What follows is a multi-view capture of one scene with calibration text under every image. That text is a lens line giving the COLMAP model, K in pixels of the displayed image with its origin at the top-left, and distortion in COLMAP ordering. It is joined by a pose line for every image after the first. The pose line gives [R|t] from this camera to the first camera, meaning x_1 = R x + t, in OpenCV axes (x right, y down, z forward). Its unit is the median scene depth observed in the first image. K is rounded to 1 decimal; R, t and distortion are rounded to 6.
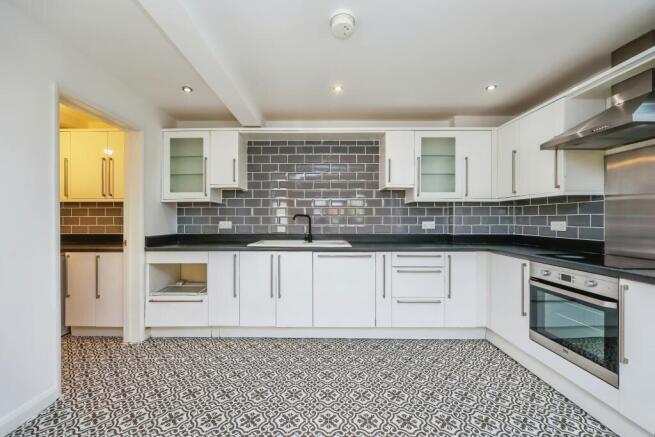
lens RADIAL K [[262.5, 0, 321.9], [0, 262.5, 221.4], [0, 0, 1]] dist [0.003889, 0.000818]
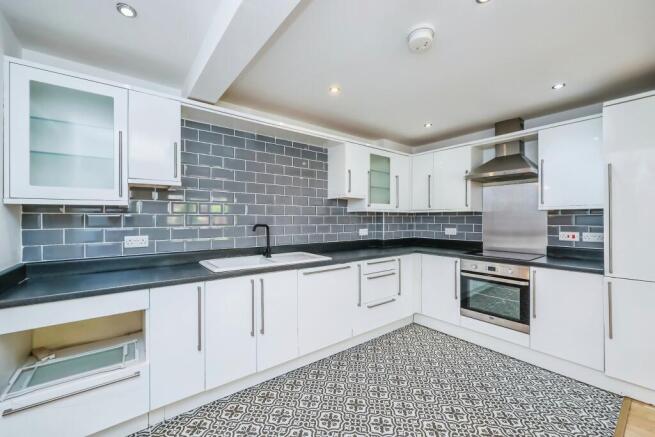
lens RADIAL K [[262.5, 0, 333.4], [0, 262.5, 220.3], [0, 0, 1]] dist [0.003889, 0.000818]
pose [[0.790037, -0.003322, 0.613051, -0.466459], [0.005147, 0.999986, -0.001215, -0.042756], [-0.613038, 0.004116, 0.790043, 0.251488]]
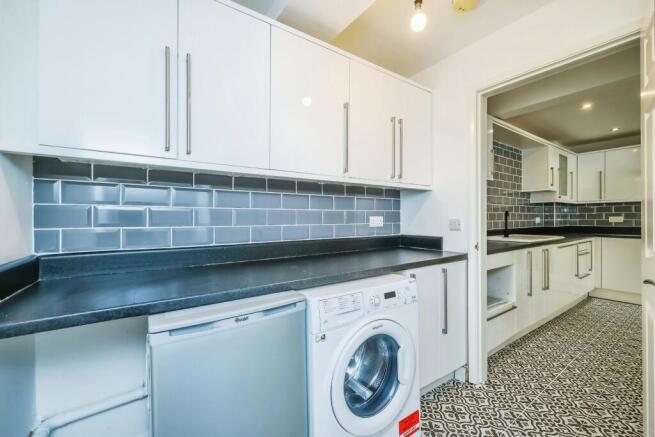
lens RADIAL K [[262.5, 0, 320.7], [0, 262.5, 216.3], [0, 0, 1]] dist [0.003889, 0.000818]
pose [[0.818939, -0.003473, 0.573870, -1.528121], [0.003048, 0.999994, 0.001703, -0.010212], [-0.573872, 0.000354, 0.818945, 0.672517]]
